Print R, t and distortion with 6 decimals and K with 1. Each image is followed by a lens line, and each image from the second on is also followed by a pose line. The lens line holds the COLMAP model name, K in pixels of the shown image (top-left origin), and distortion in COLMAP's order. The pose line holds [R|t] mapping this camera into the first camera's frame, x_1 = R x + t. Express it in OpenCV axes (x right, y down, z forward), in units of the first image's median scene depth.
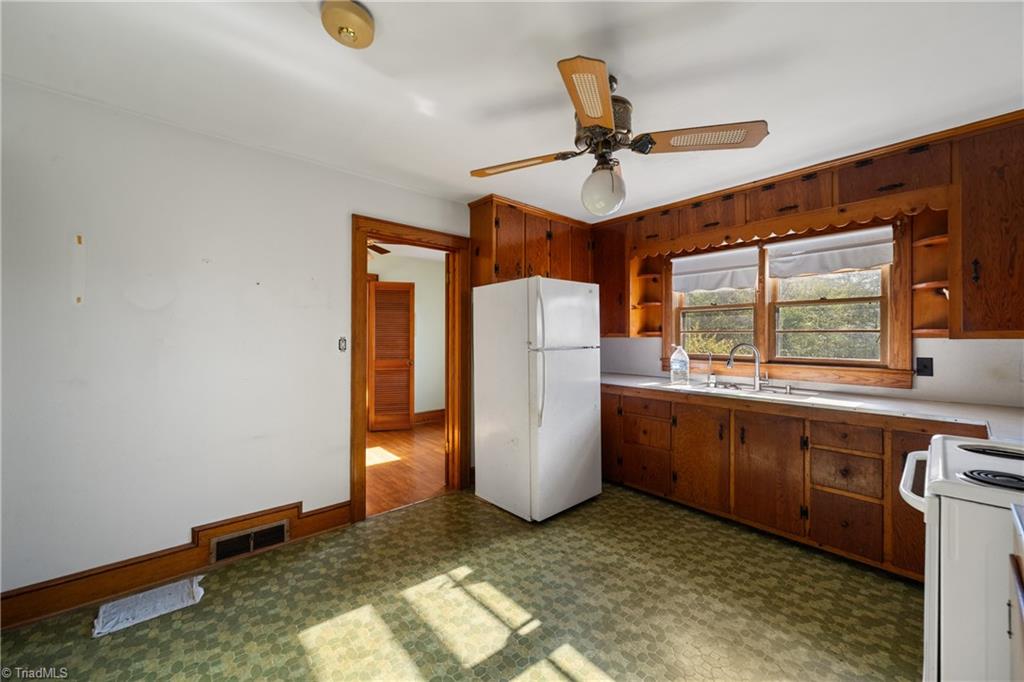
lens RADIAL K [[389.8, 0, 512.7], [0, 389.8, 333.0], [0, 0, 1]] dist [-0.000077, -0.000059]
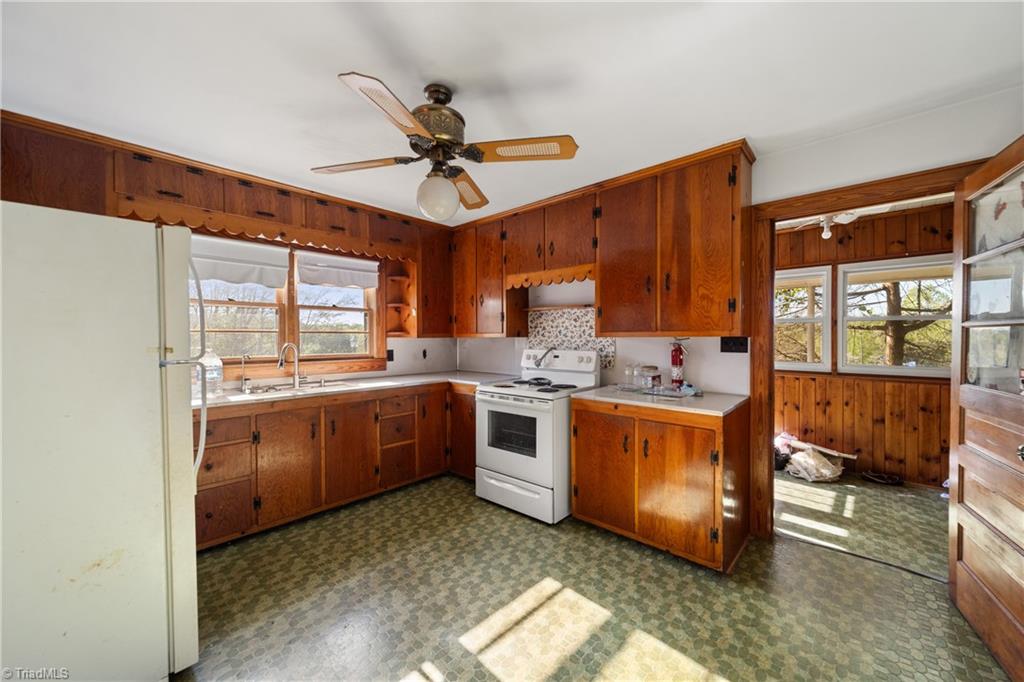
lens RADIAL K [[389.8, 0, 518.2], [0, 389.8, 345.8], [0, 0, 1]] dist [-0.000077, -0.000059]
pose [[-0.111842, -0.029770, 0.993280, -0.549477], [-0.011593, 0.999522, 0.028651, -0.004852], [-0.993658, -0.008311, -0.112134, 0.607555]]
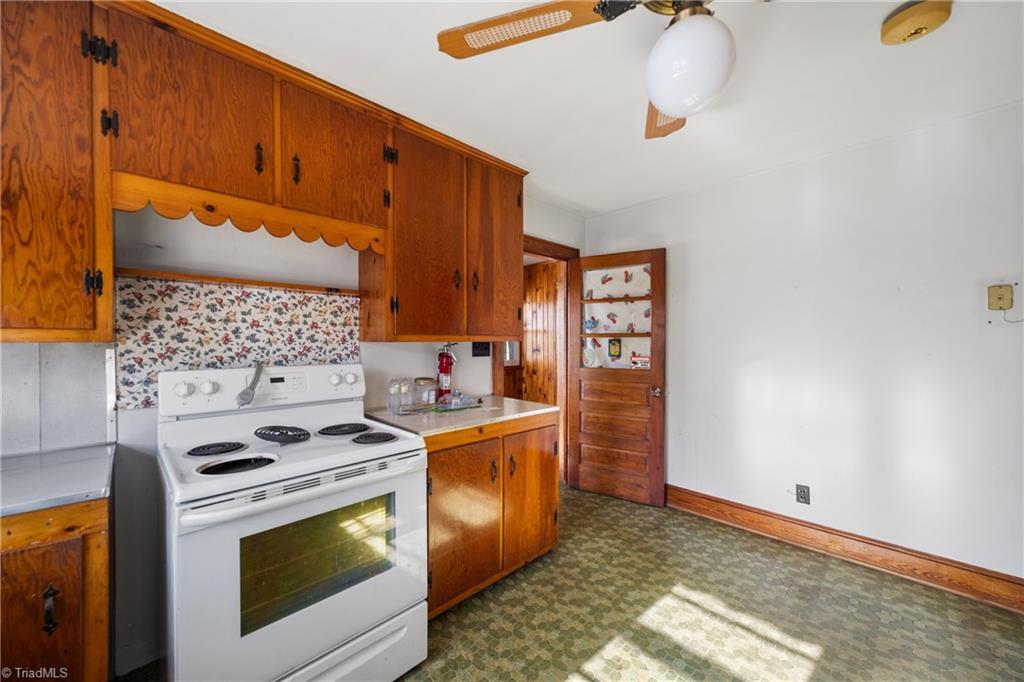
lens RADIAL K [[389.8, 0, 515.0], [0, 389.8, 346.3], [0, 0, 1]] dist [-0.000077, -0.000059]
pose [[-0.998026, -0.007817, -0.062308, 0.079935], [-0.007835, 0.999969, 0.000042, 0.002635], [0.062305, 0.000530, -0.998057, 0.893636]]
